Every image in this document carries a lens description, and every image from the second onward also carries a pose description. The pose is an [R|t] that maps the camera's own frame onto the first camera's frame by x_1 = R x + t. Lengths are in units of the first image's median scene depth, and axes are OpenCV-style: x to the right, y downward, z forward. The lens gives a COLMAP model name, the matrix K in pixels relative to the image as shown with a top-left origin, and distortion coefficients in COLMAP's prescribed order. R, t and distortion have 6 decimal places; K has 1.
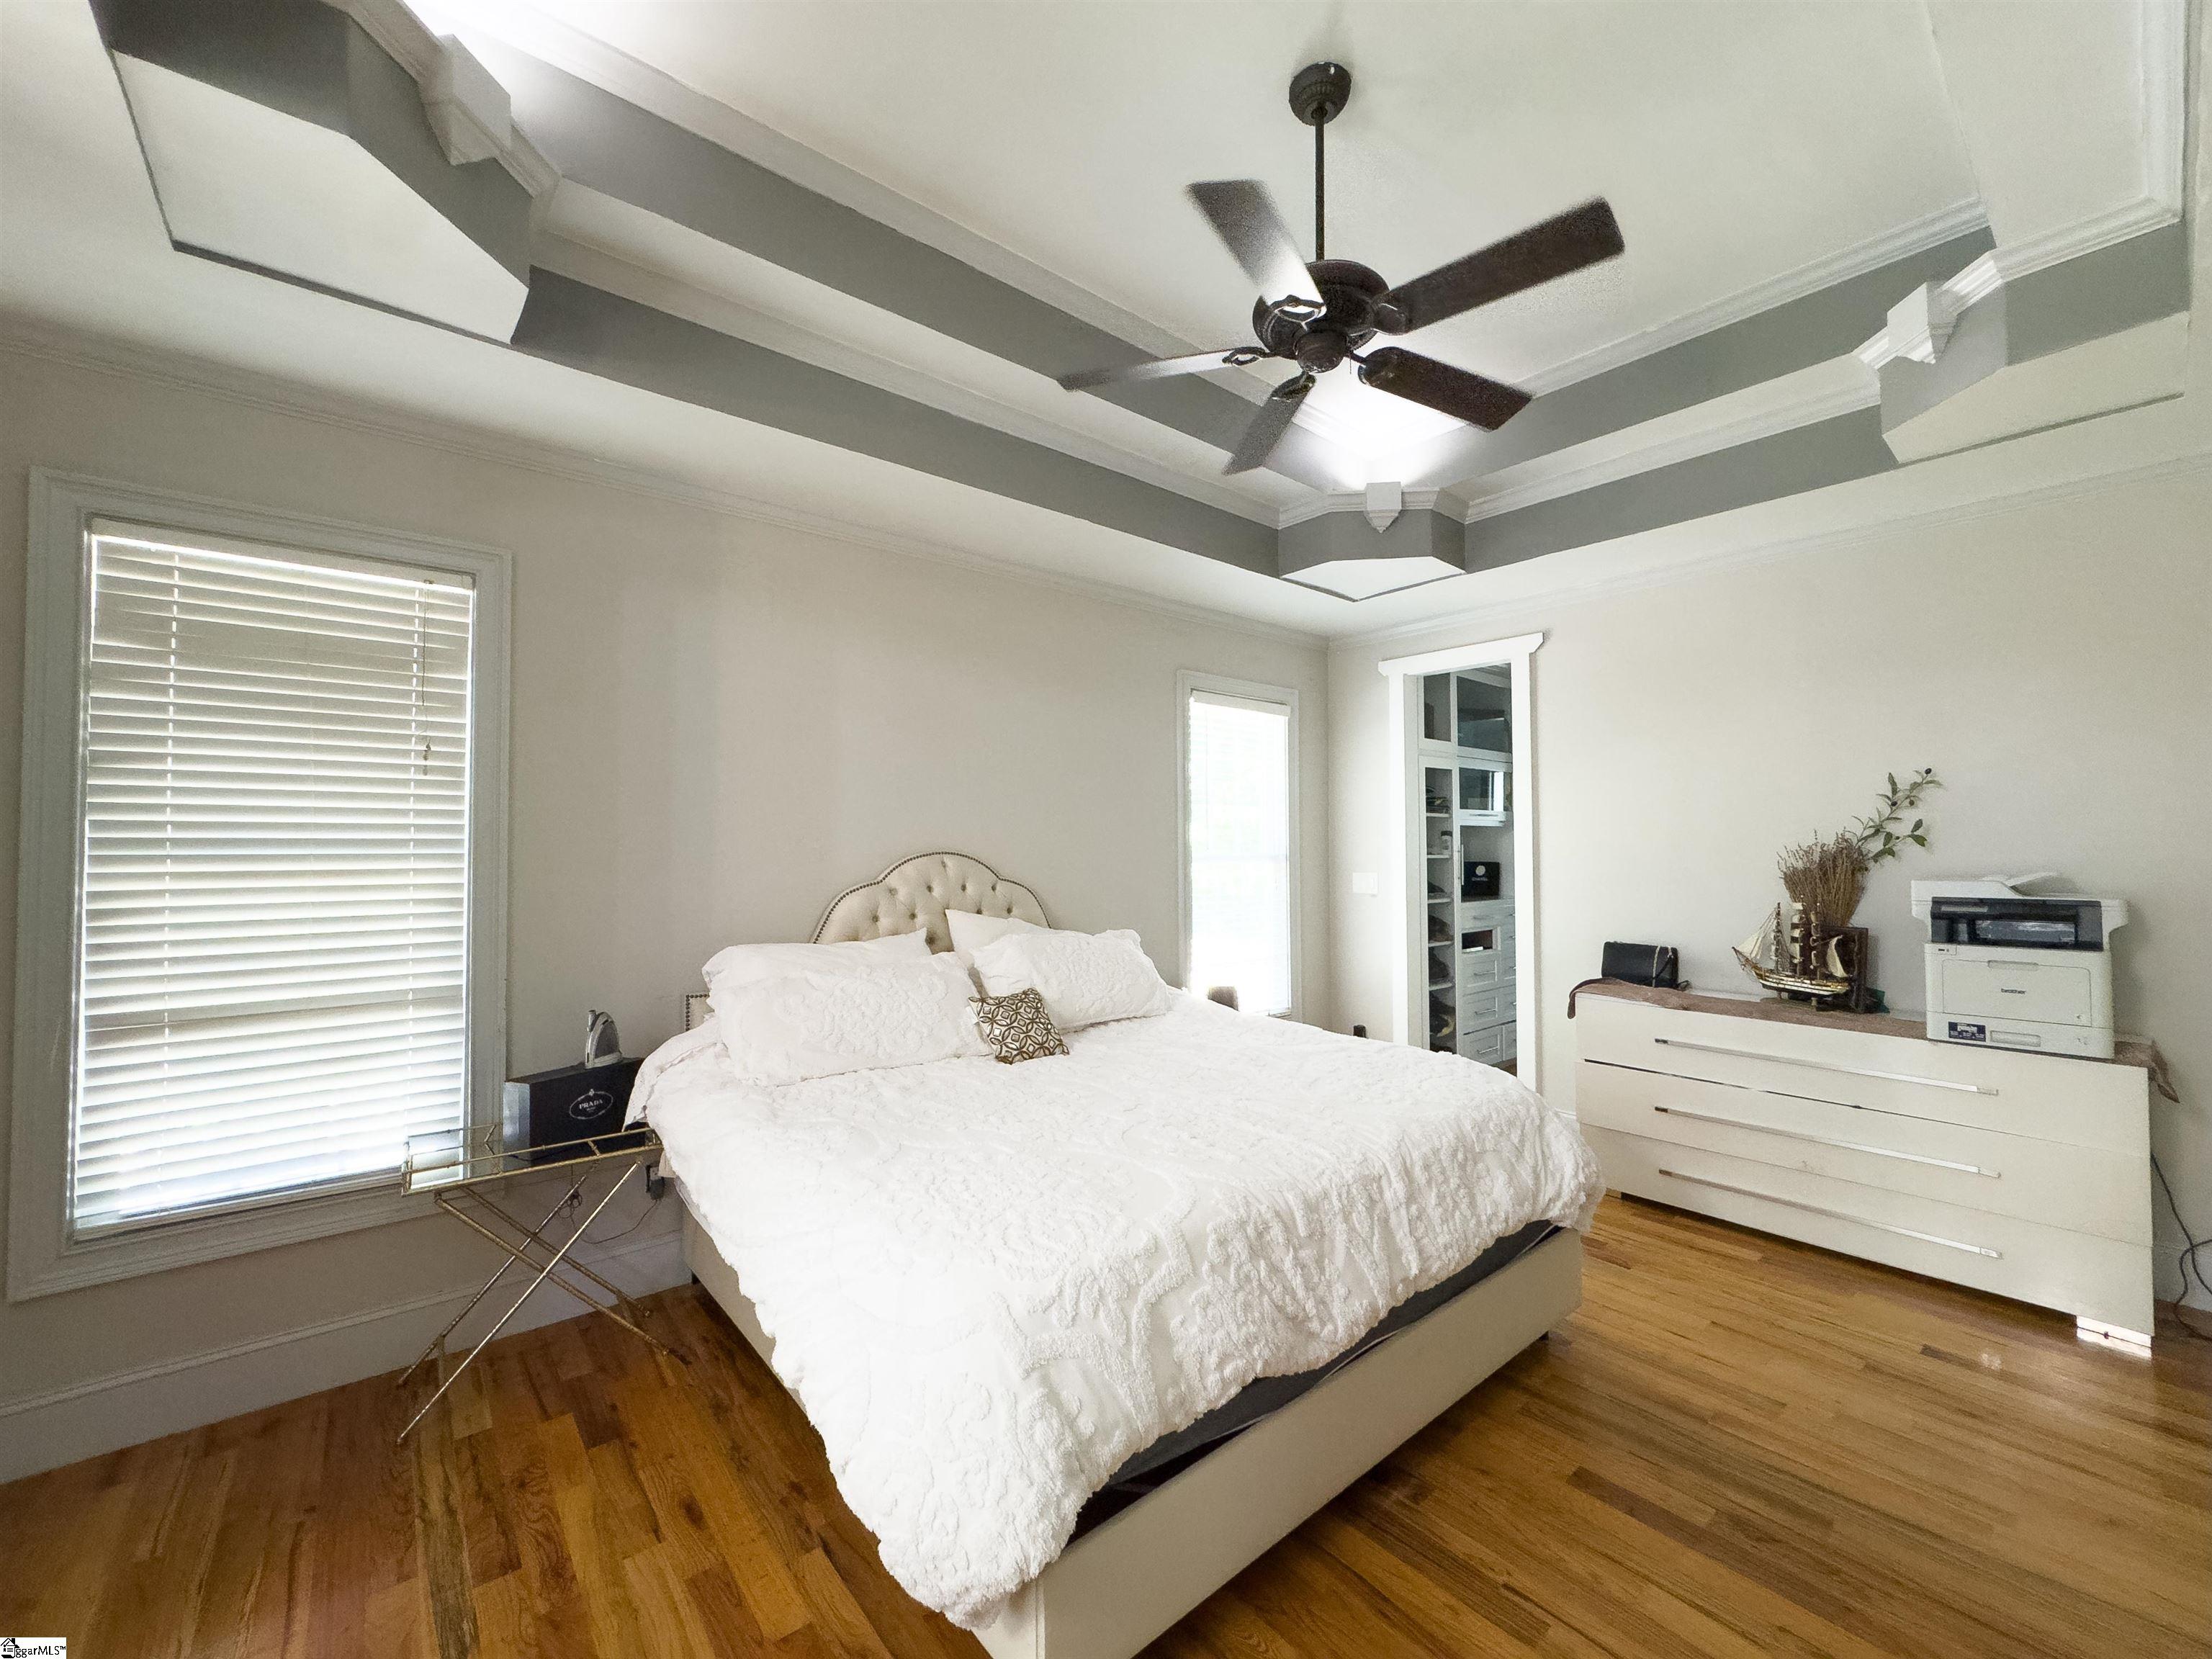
lens RADIAL K [[886.0, 0, 1104.4], [0, 886.0, 827.1], [0, 0, 1]] dist [-0.002439, -0.000066]
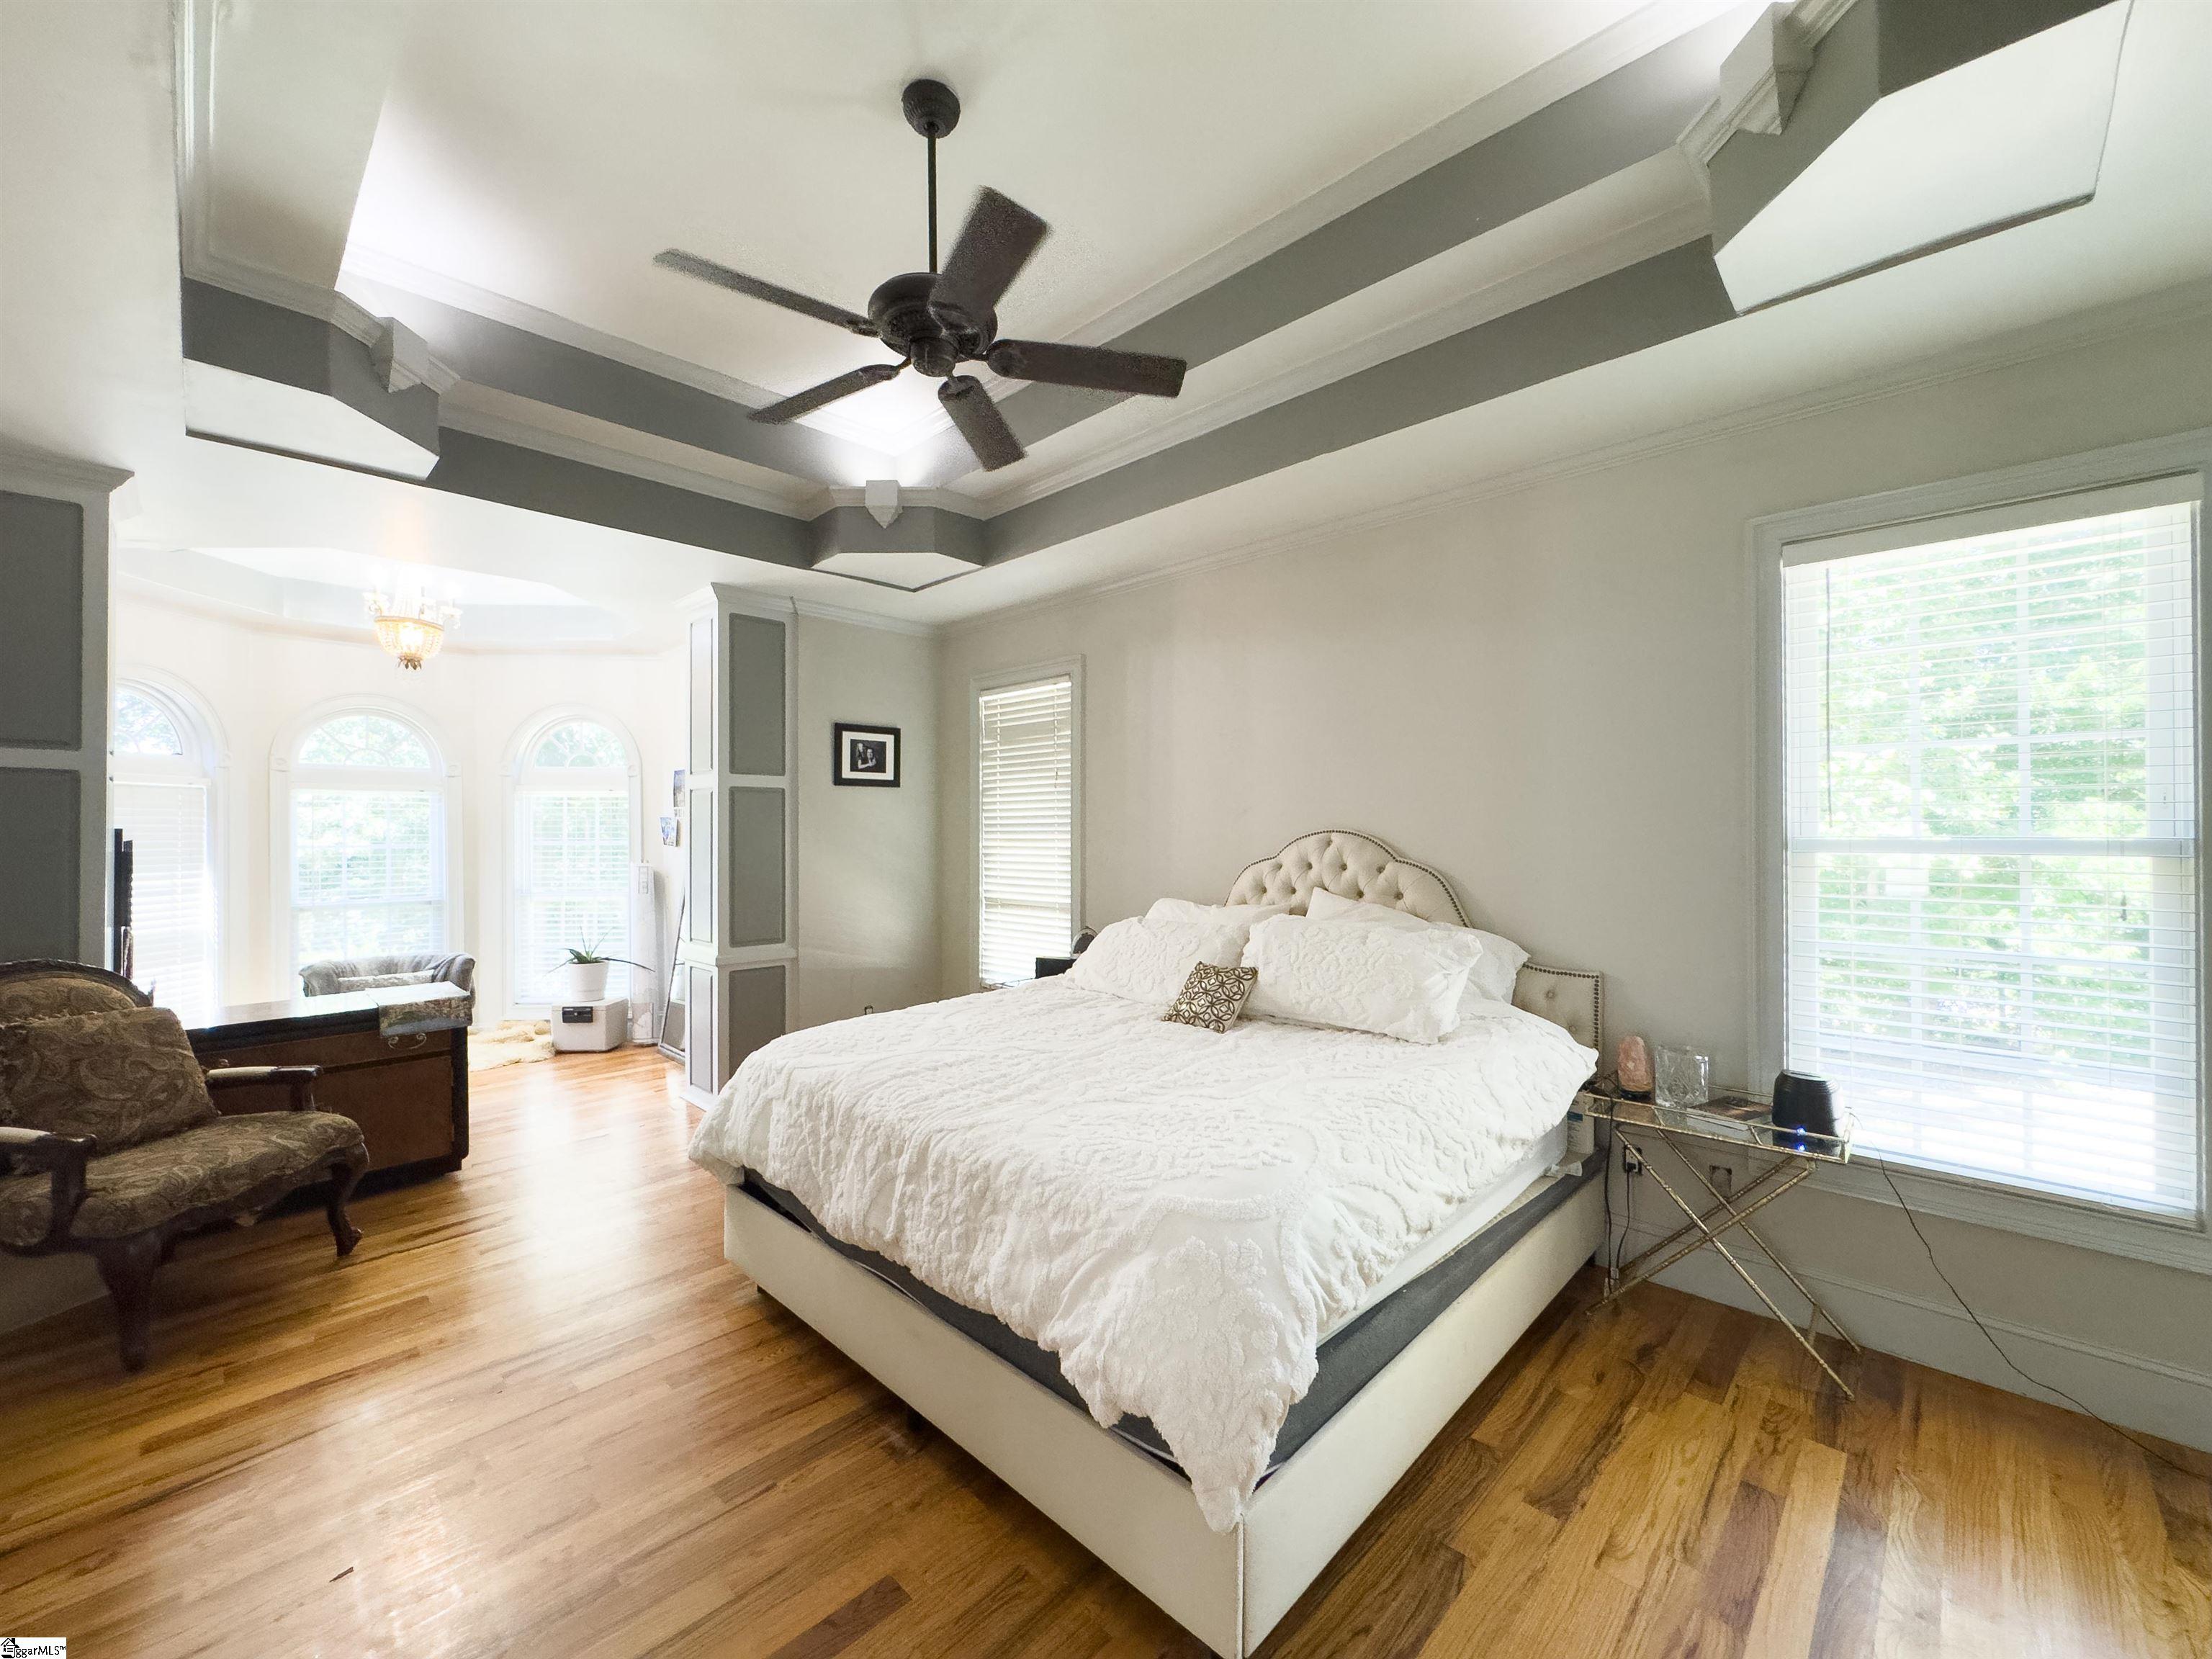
lens RADIAL K [[886.0, 0, 1104.4], [0, 886.0, 827.1], [0, 0, 1]] dist [-0.002439, -0.000066]
pose [[0.107067, 0.000470, -0.994252, 1.307820], [0.028348, 0.999592, 0.003525, 0.023550], [0.993848, -0.028562, 0.107010, 1.069315]]
